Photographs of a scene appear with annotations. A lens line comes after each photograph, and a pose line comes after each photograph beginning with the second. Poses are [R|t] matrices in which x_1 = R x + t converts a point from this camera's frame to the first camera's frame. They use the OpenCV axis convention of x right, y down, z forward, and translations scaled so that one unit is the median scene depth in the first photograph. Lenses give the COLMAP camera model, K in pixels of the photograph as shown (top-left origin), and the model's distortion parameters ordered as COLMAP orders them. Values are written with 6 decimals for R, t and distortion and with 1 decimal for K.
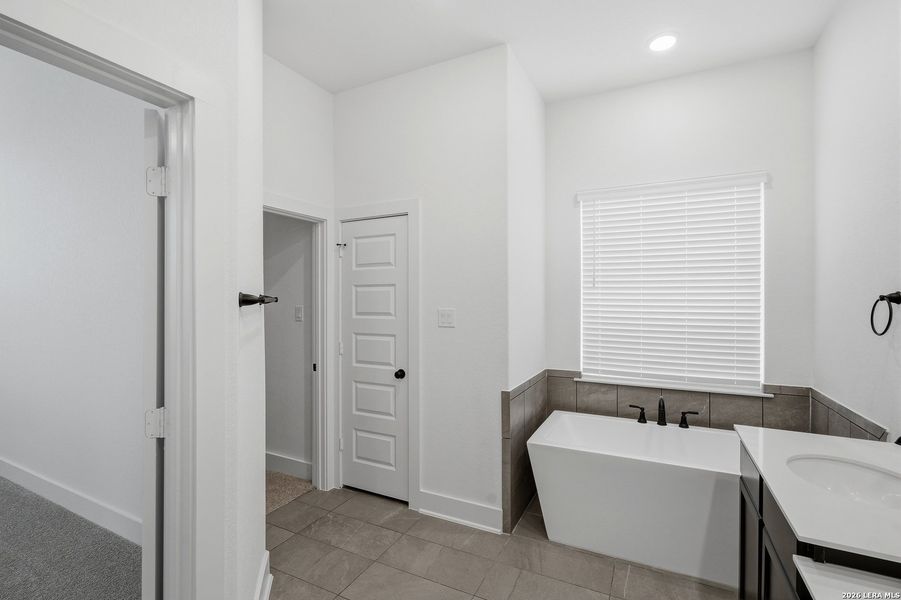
lens RADIAL K [[414.9, 0, 450.4], [0, 414.9, 298.6], [0, 0, 1]] dist [-0.000910, -0.000050]
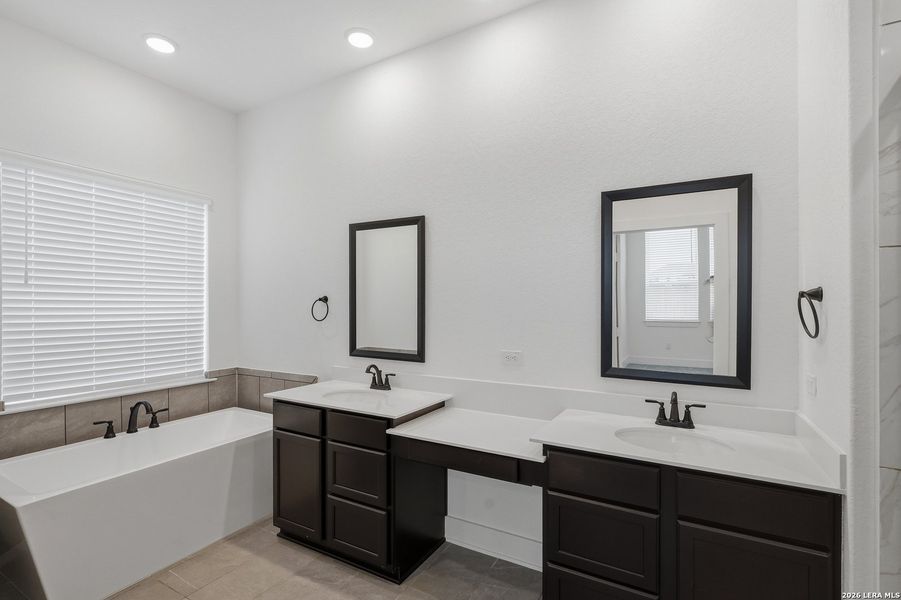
lens RADIAL K [[414.9, 0, 450.6], [0, 414.9, 300.6], [0, 0, 1]] dist [-0.000910, -0.000050]
pose [[0.065748, 0.008226, 0.997802, -0.394735], [0.003908, 0.999956, -0.008501, 0.013123], [-0.997829, 0.004458, 0.065713, 0.208482]]
